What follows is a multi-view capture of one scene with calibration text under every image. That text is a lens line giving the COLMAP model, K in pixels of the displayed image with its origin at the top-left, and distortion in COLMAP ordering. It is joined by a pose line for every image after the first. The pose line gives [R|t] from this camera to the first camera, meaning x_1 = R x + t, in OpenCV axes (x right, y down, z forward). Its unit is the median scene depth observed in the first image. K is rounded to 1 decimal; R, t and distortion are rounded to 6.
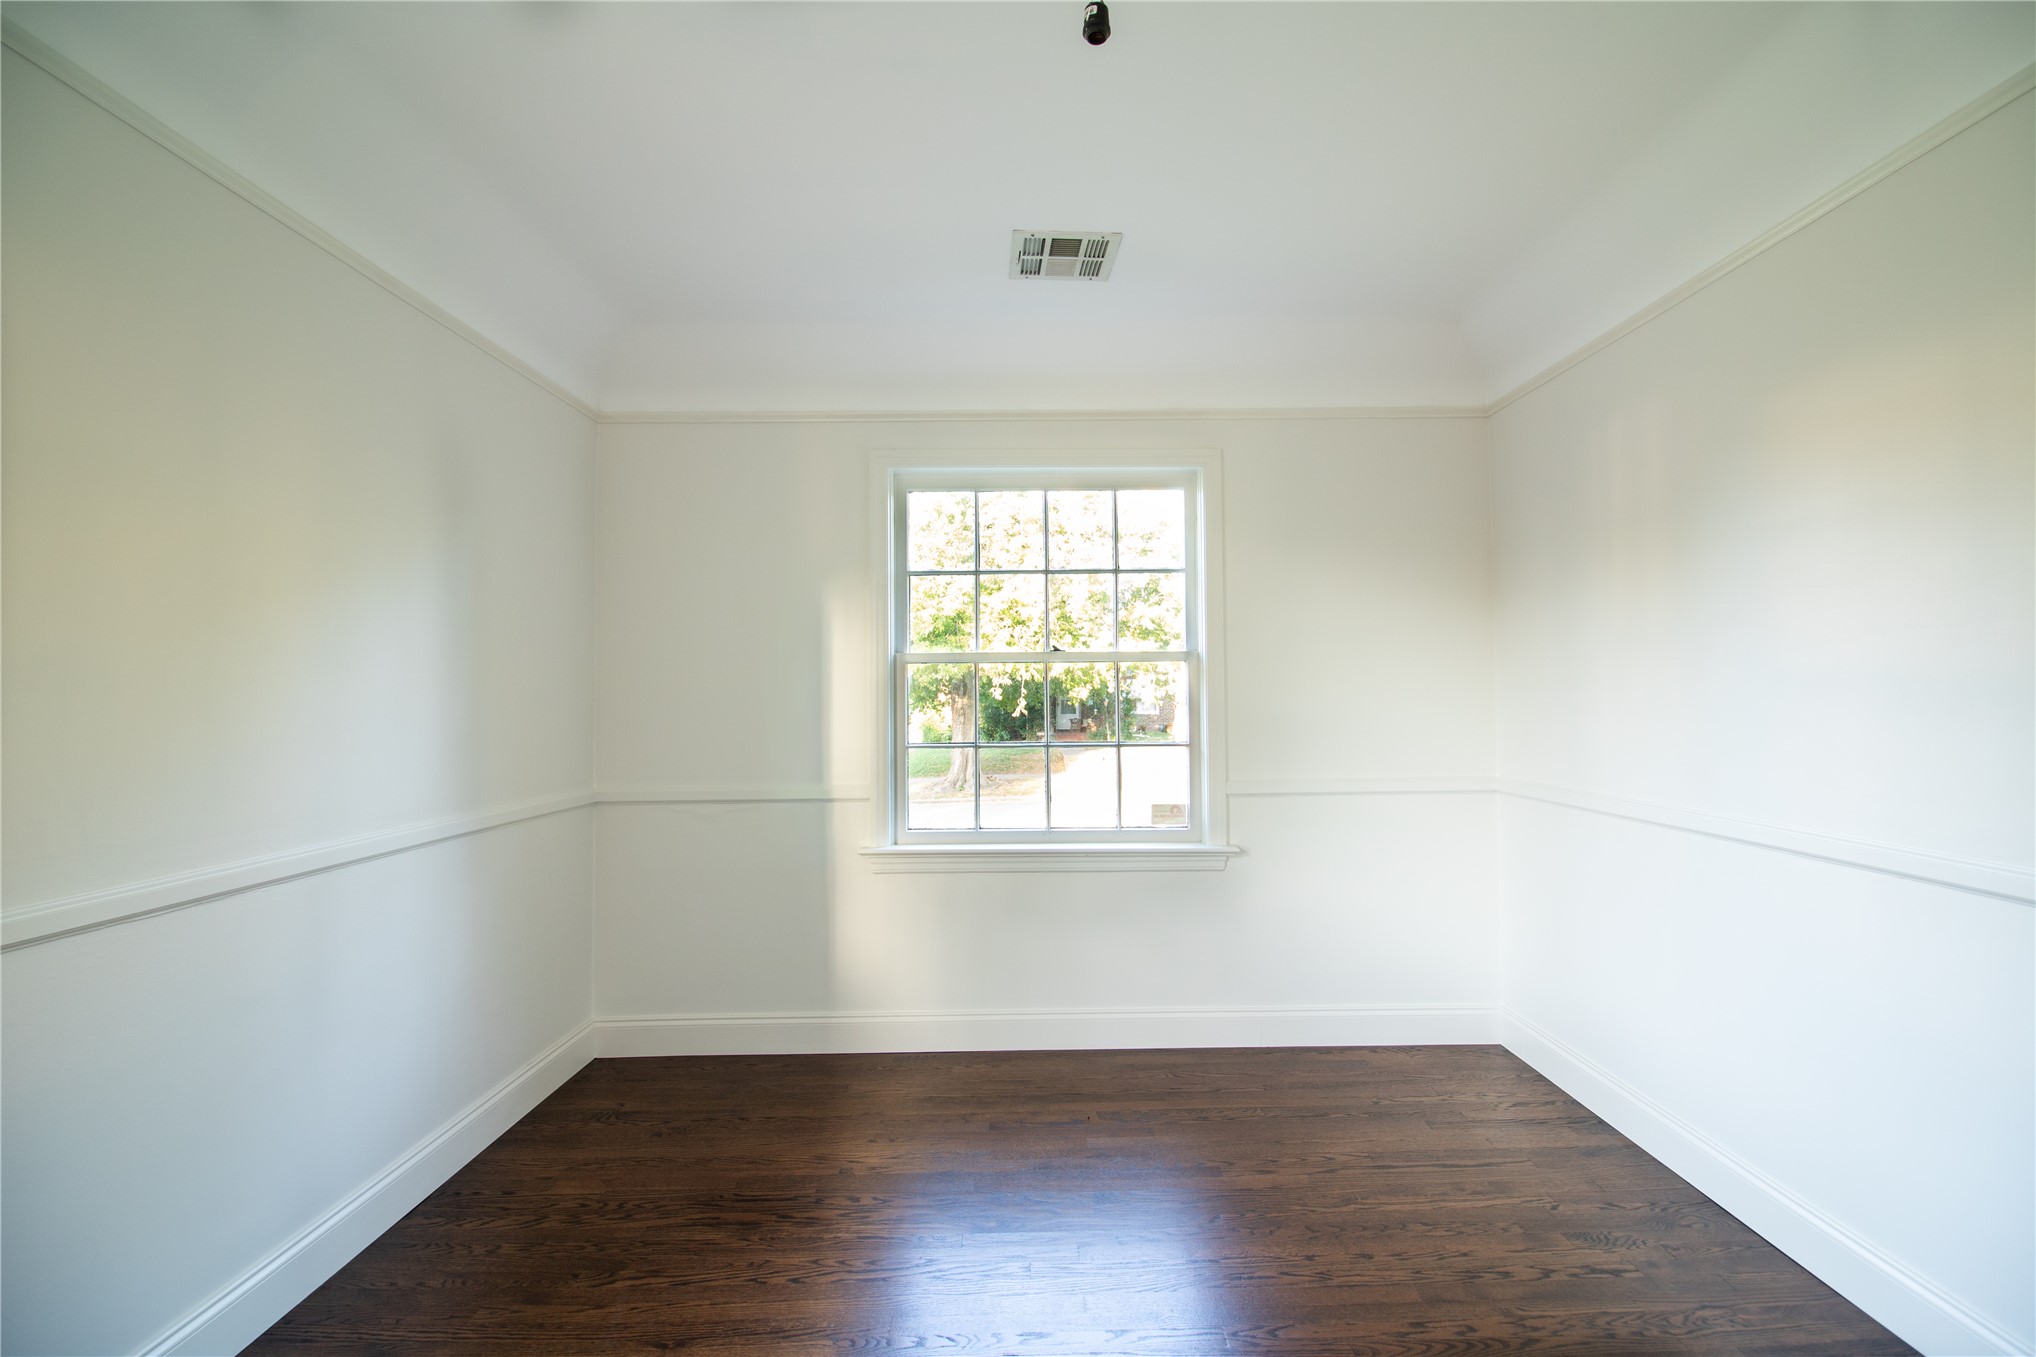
lens RADIAL K [[943.2, 0, 1047.9], [0, 943.2, 666.1], [0, 0, 1]] dist [0.005558, -0.016580]
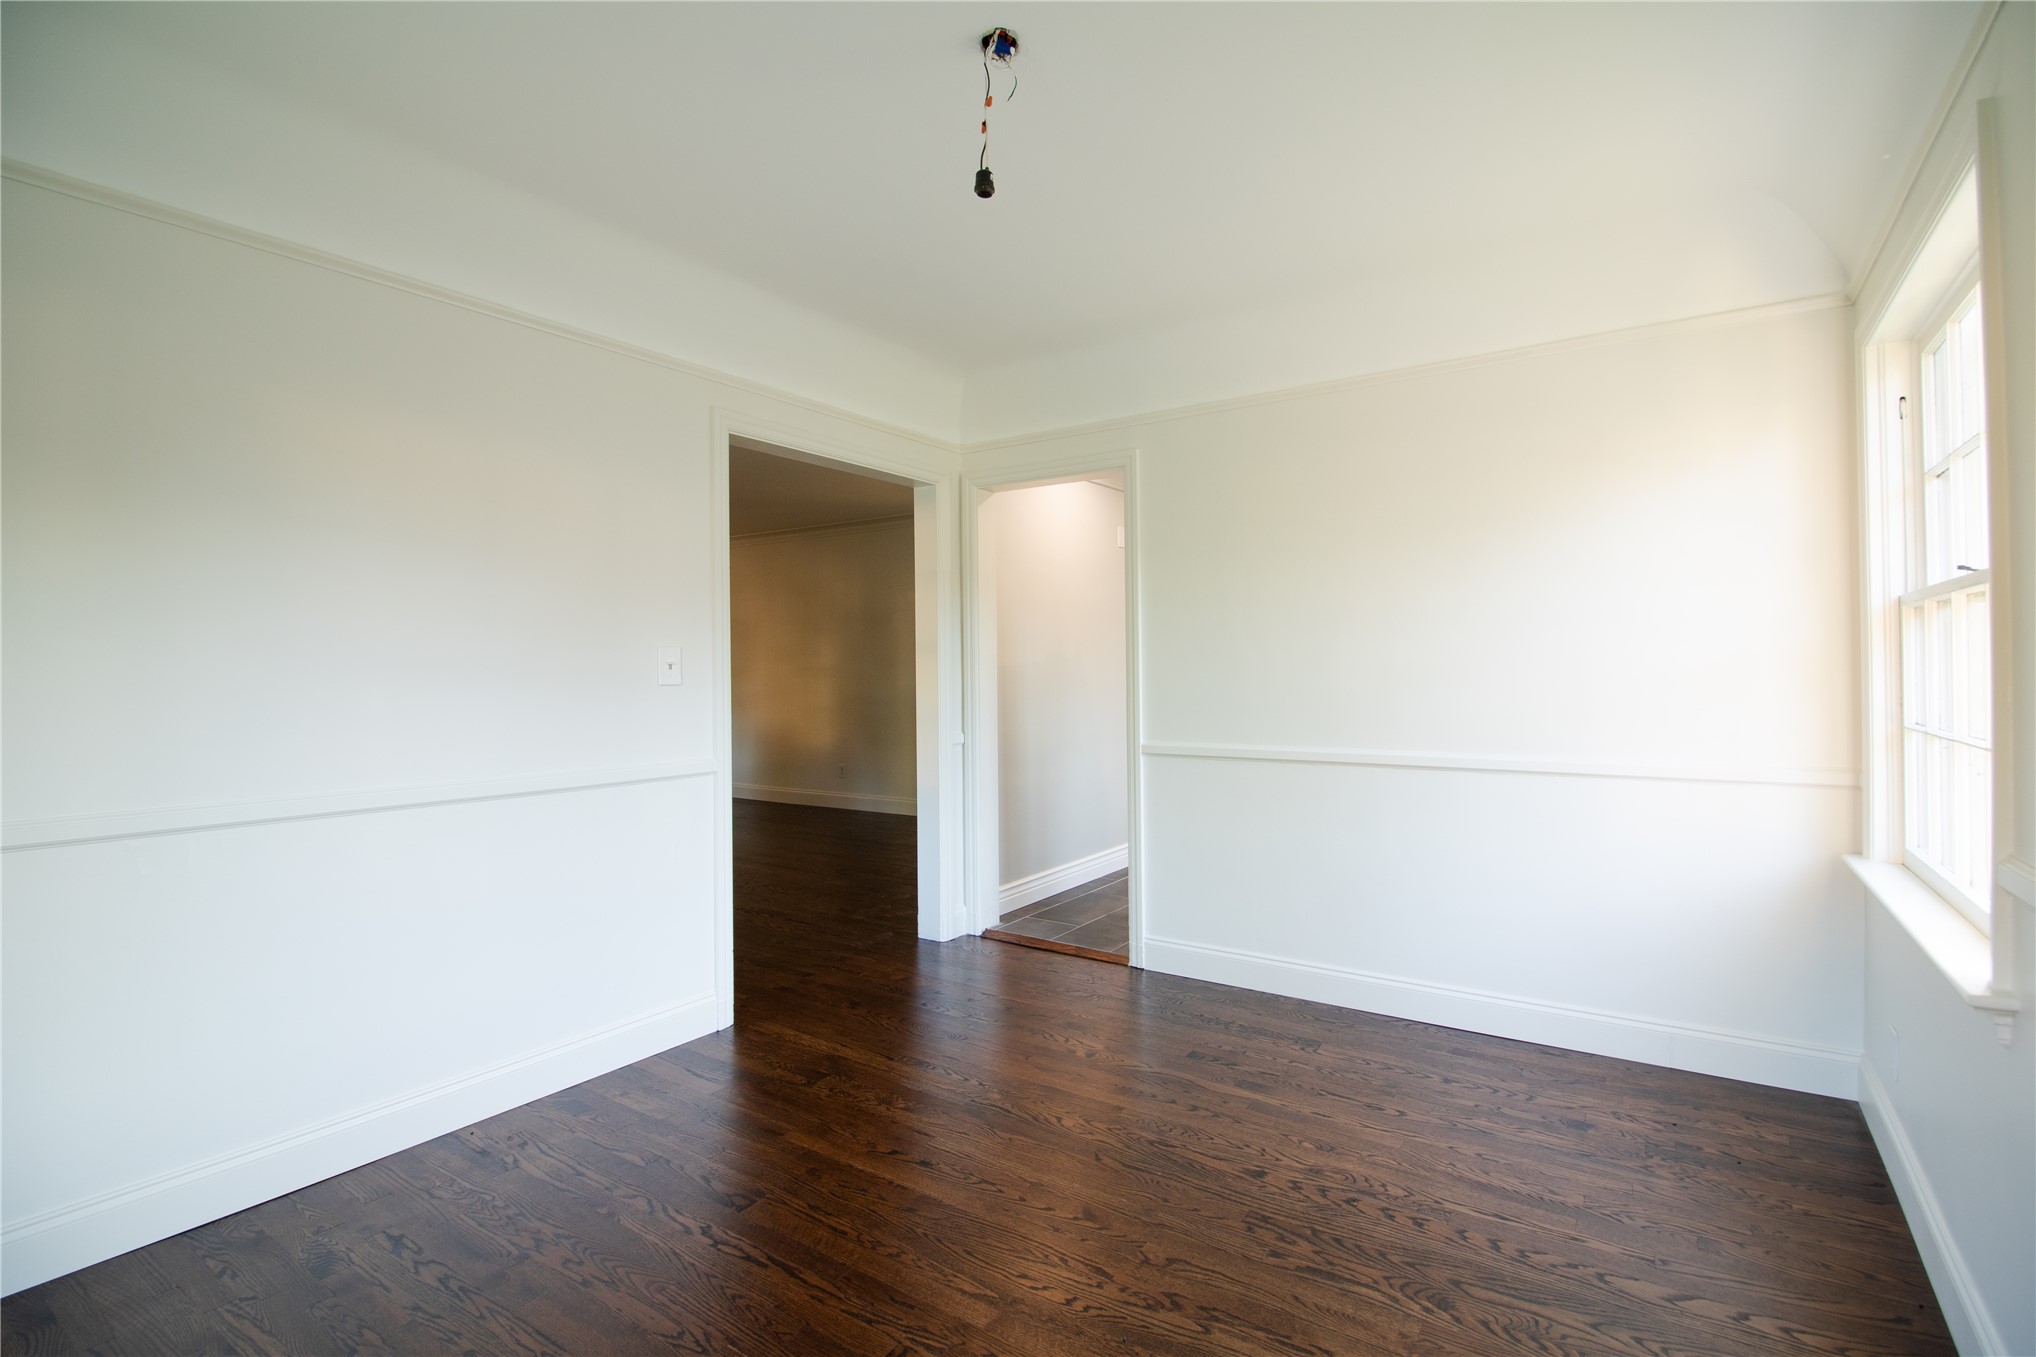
lens RADIAL K [[943.2, 0, 1047.9], [0, 943.2, 666.1], [0, 0, 1]] dist [0.005558, -0.016580]
pose [[-0.822328, 0.017605, 0.568741, -0.359581], [-0.001464, 0.999452, -0.033055, 0.036308], [-0.569012, -0.028015, -0.821852, 0.921669]]
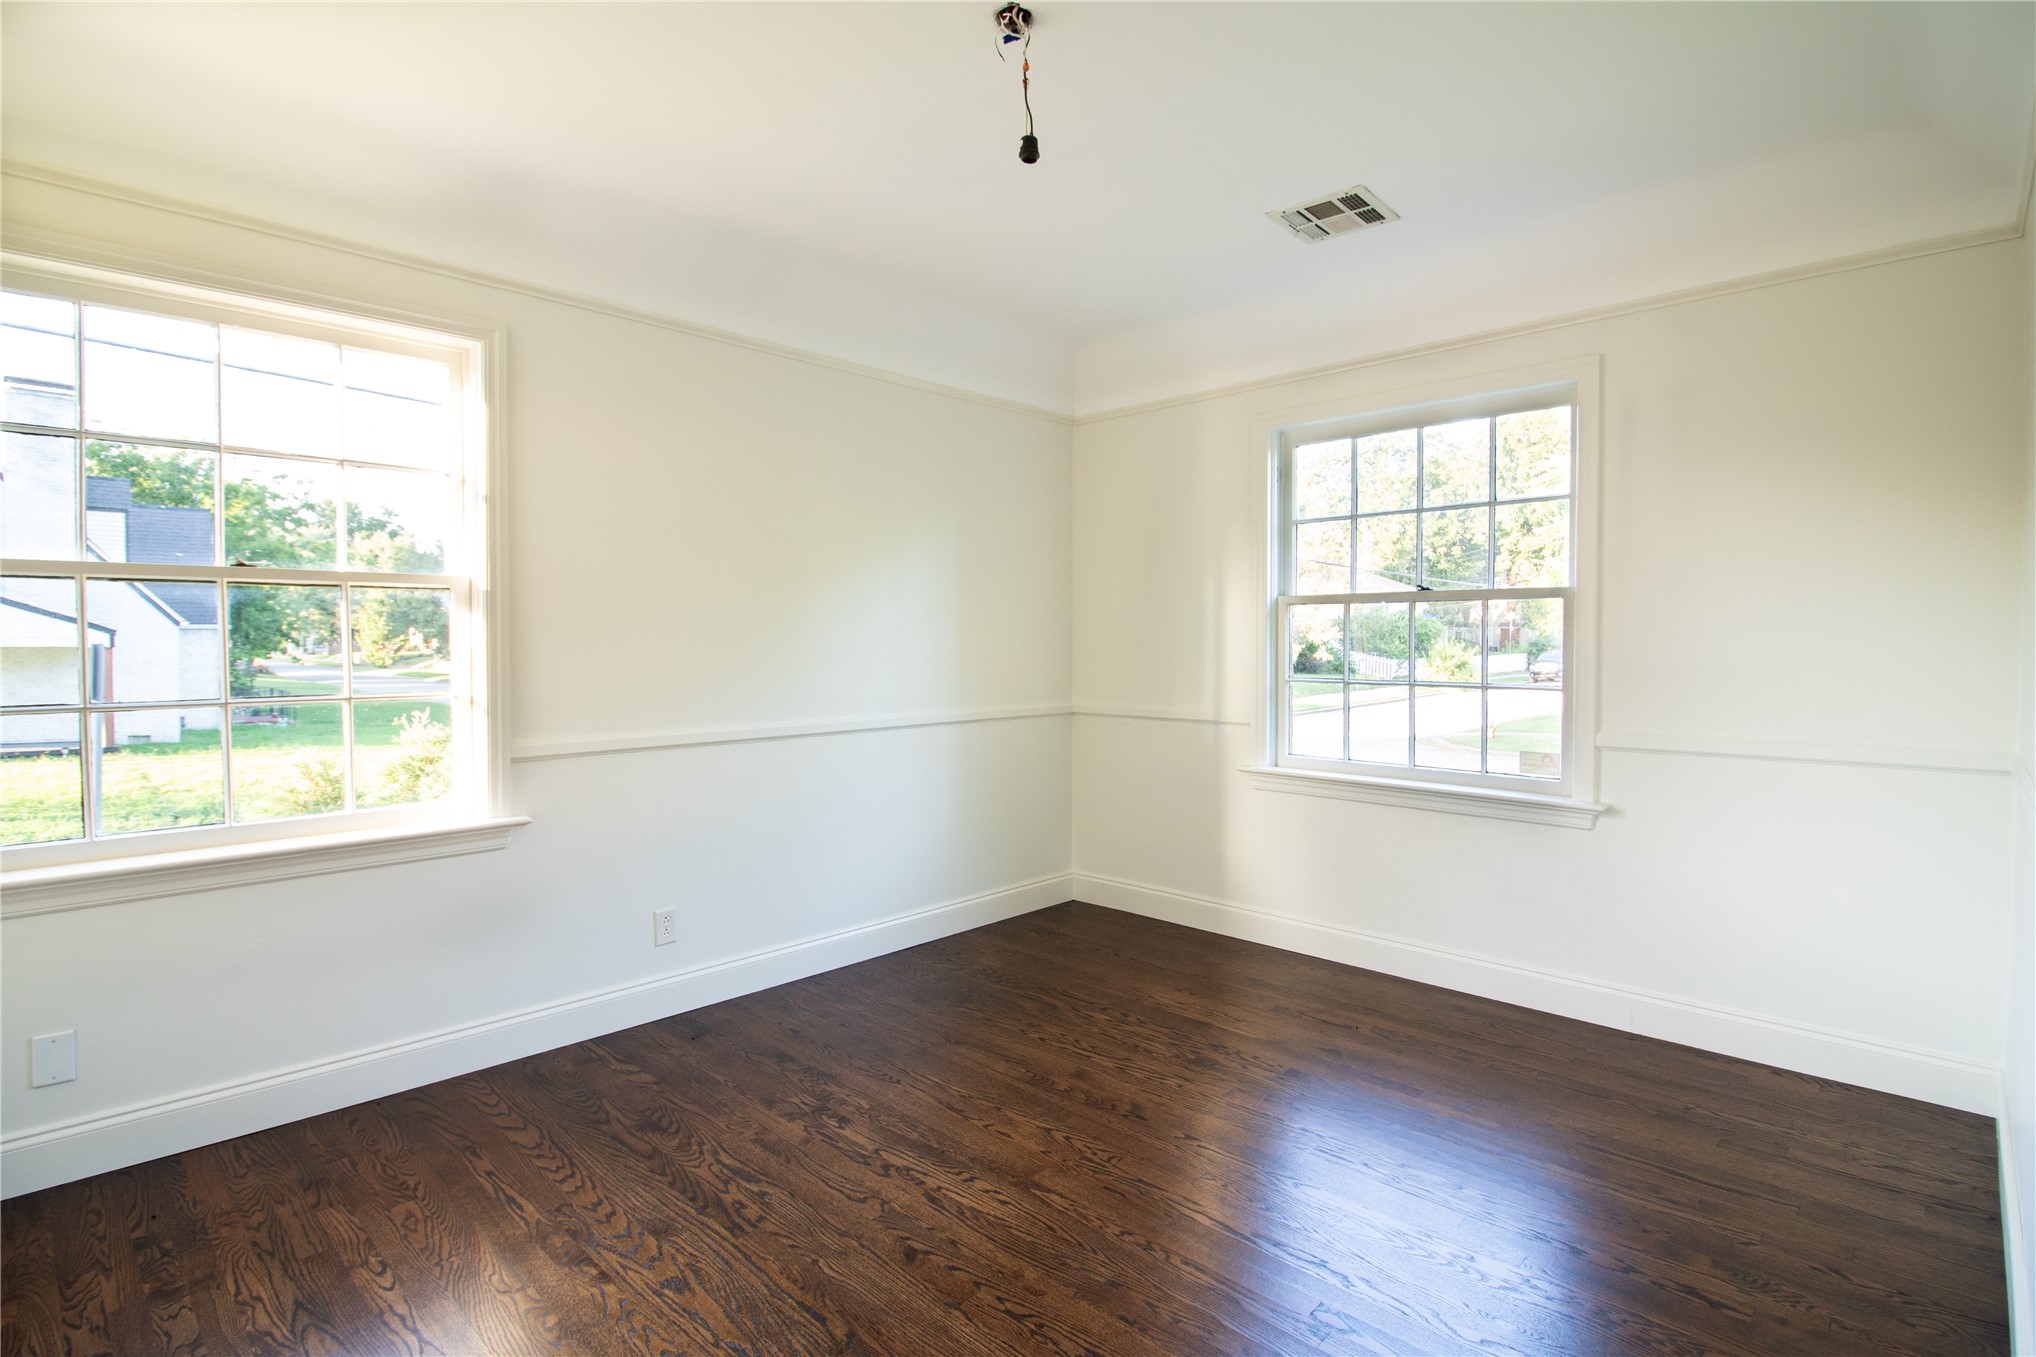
lens RADIAL K [[986.2, 0, 1053.5], [0, 986.2, 663.5], [0, 0, 1]] dist [0.001538, -0.014319]
pose [[0.720171, 0.026143, -0.693304, 0.490825], [0.013674, 0.998561, 0.051857, 0.002461], [0.693662, -0.046826, 0.718777, -0.025133]]
